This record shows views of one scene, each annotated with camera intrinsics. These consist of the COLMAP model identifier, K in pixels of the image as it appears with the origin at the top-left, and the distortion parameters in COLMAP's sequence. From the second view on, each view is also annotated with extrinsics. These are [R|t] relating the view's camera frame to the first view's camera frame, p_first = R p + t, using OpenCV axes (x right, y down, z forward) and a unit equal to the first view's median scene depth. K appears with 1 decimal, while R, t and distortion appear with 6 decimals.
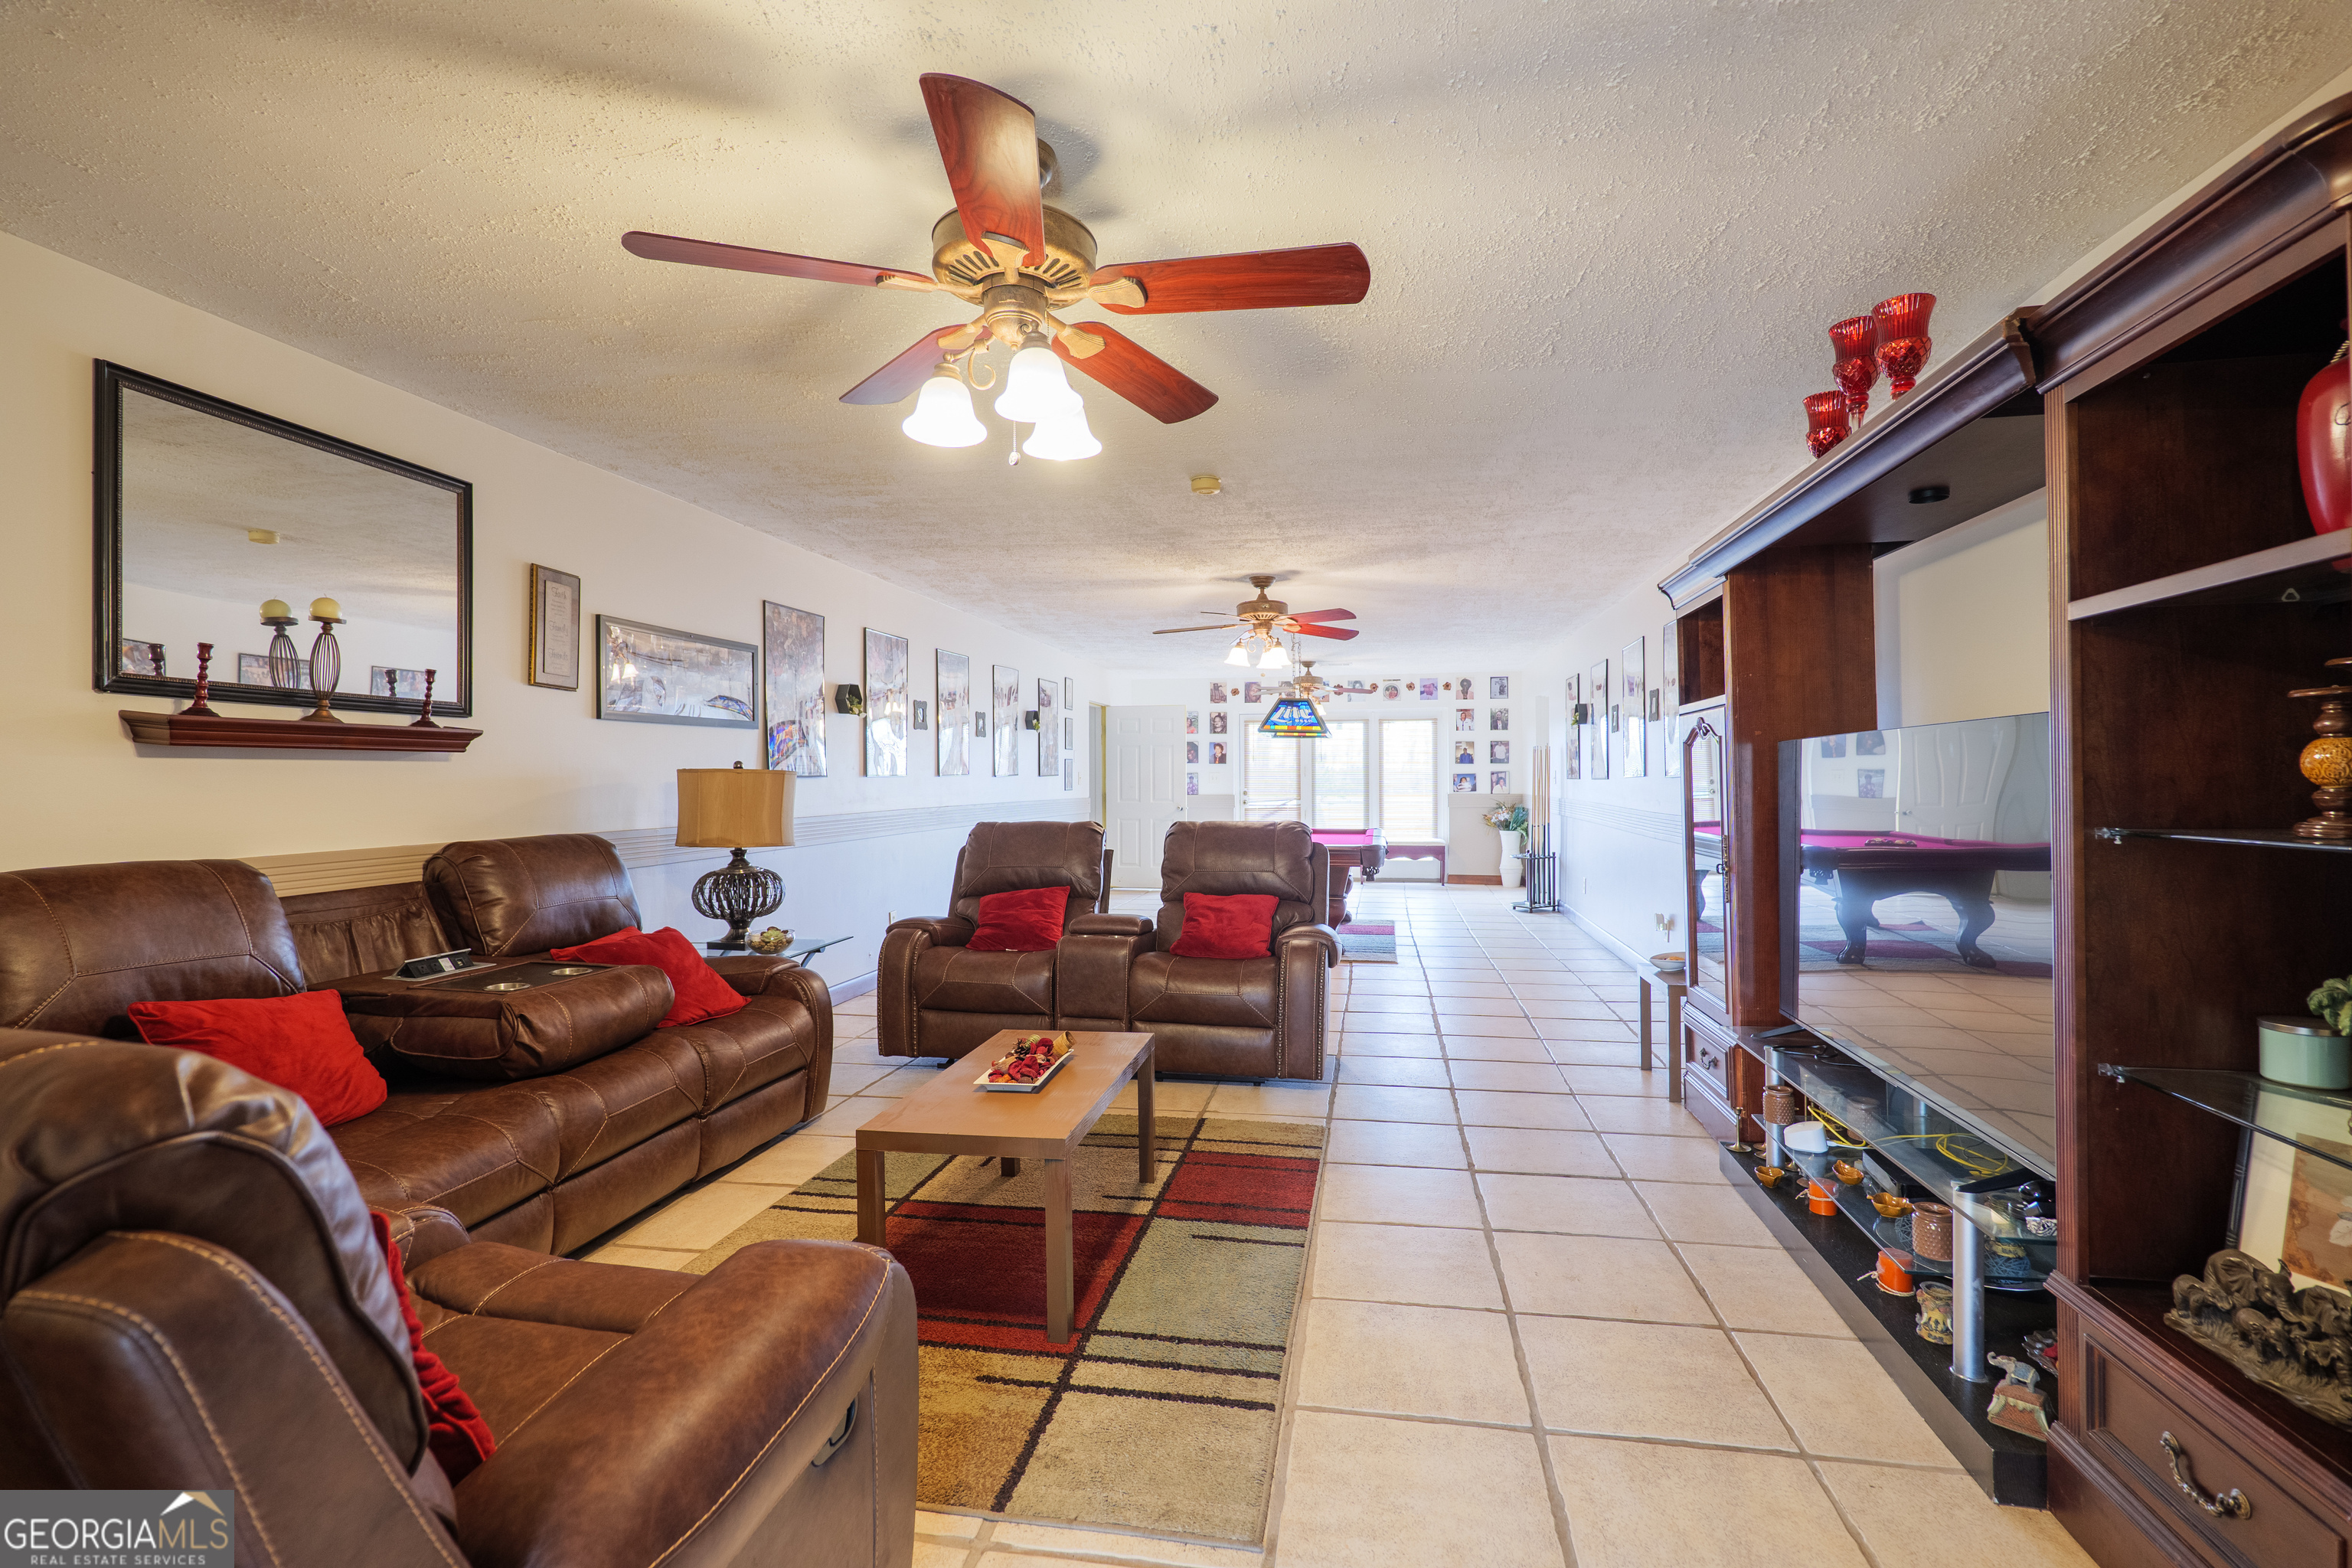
lens RADIAL K [[1073.5, 0, 1176.0], [0, 1073.5, 784.0], [0, 0, 1]] dist [0.000251, 0.000039]
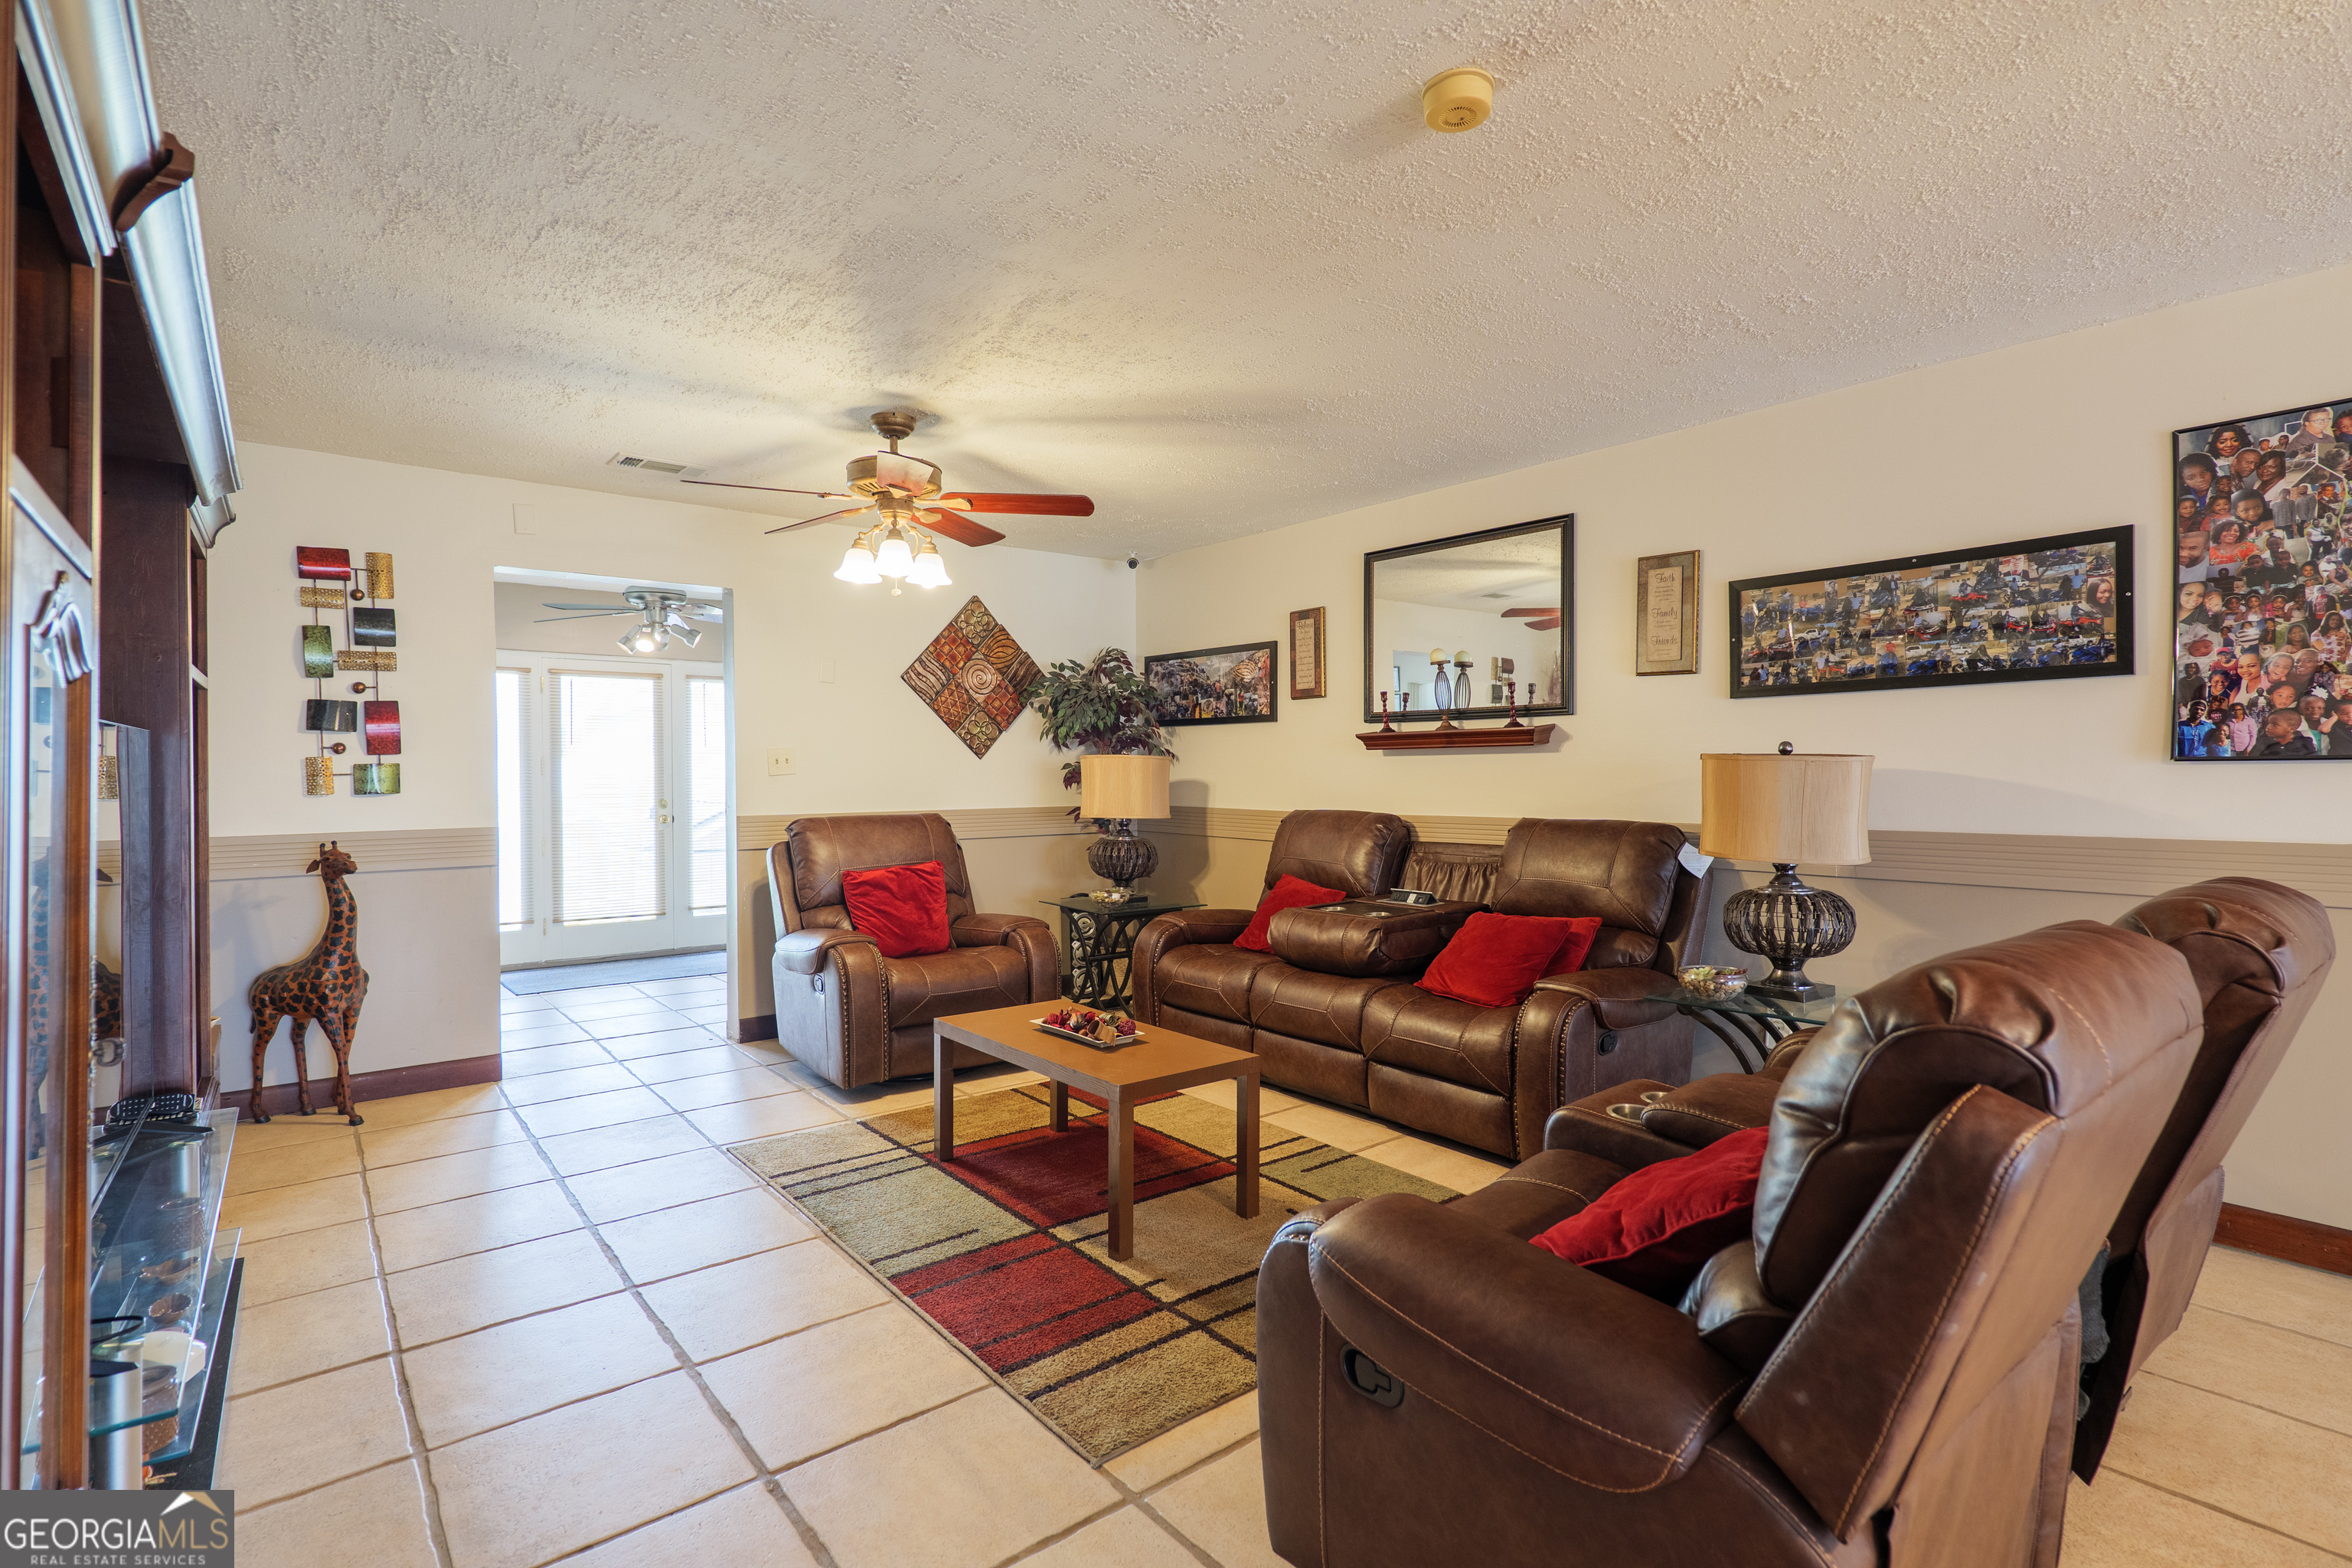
lens RADIAL K [[1105.9, 0, 1176.0], [0, 1105.9, 784.0], [0, 0, 1]] dist [-0.000672, 0.000025]
pose [[-0.646095, 0.017118, -0.763065, 0.640572], [0.003106, 0.999799, 0.019799, -0.013104], [0.763251, 0.010423, -0.646018, 1.715499]]
